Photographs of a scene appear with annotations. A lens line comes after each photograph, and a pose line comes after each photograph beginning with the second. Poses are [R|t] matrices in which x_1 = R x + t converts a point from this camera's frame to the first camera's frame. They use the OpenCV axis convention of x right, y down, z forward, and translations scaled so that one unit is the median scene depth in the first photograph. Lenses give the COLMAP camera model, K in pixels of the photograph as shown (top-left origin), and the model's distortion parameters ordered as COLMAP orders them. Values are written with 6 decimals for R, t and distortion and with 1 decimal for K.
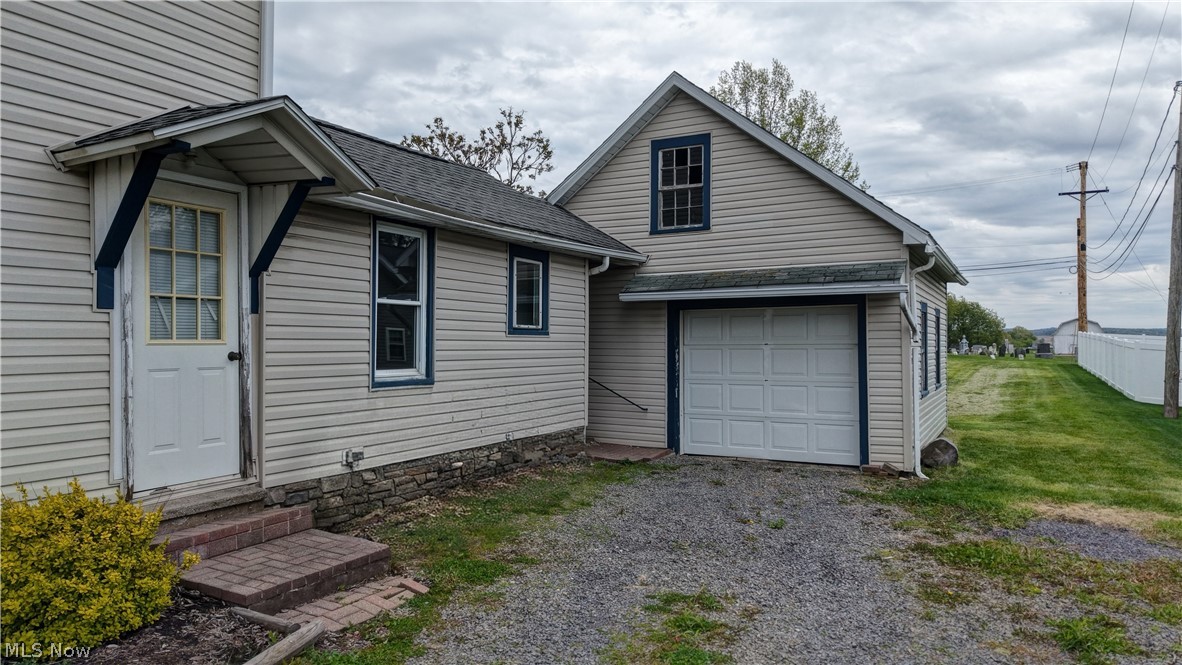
lens RADIAL K [[781.9, 0, 591.0], [0, 781.9, 332.5], [0, 0, 1]] dist [0.056931, -0.102012]
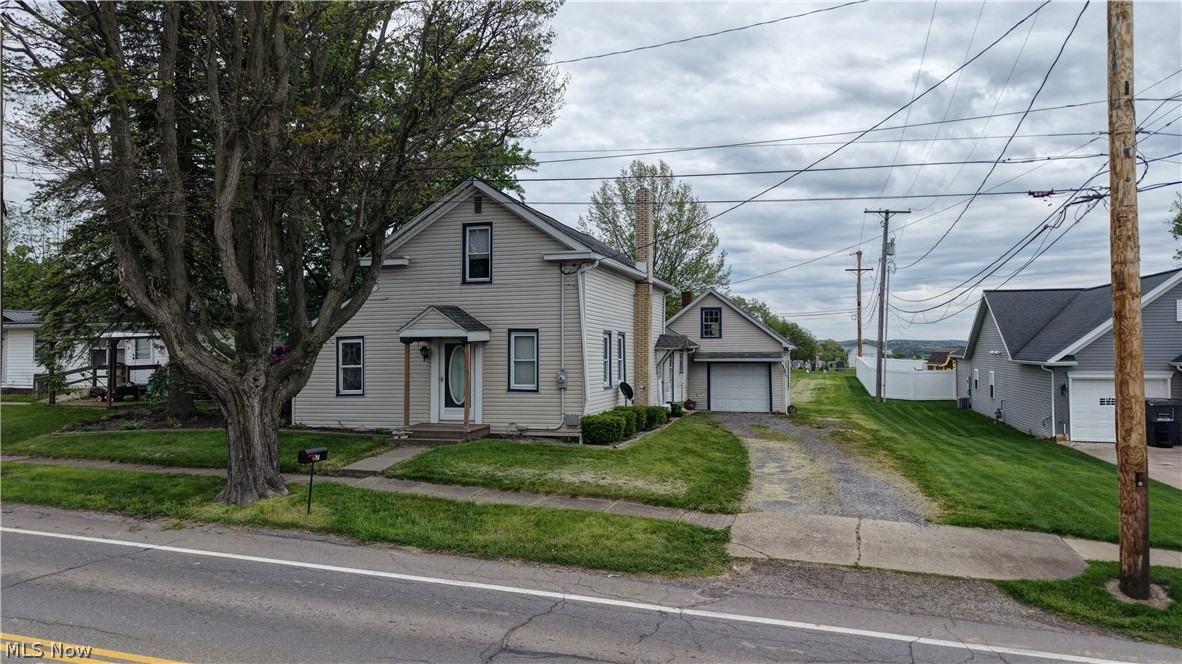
lens RADIAL K [[781.9, 0, 591.0], [0, 781.9, 332.0], [0, 0, 1]] dist [0.056931, -0.102012]
pose [[0.979714, -0.000668, 0.200400, -0.513214], [0.004010, 0.999860, -0.016271, -0.056709], [-0.200361, 0.016744, 0.979579, -1.014853]]
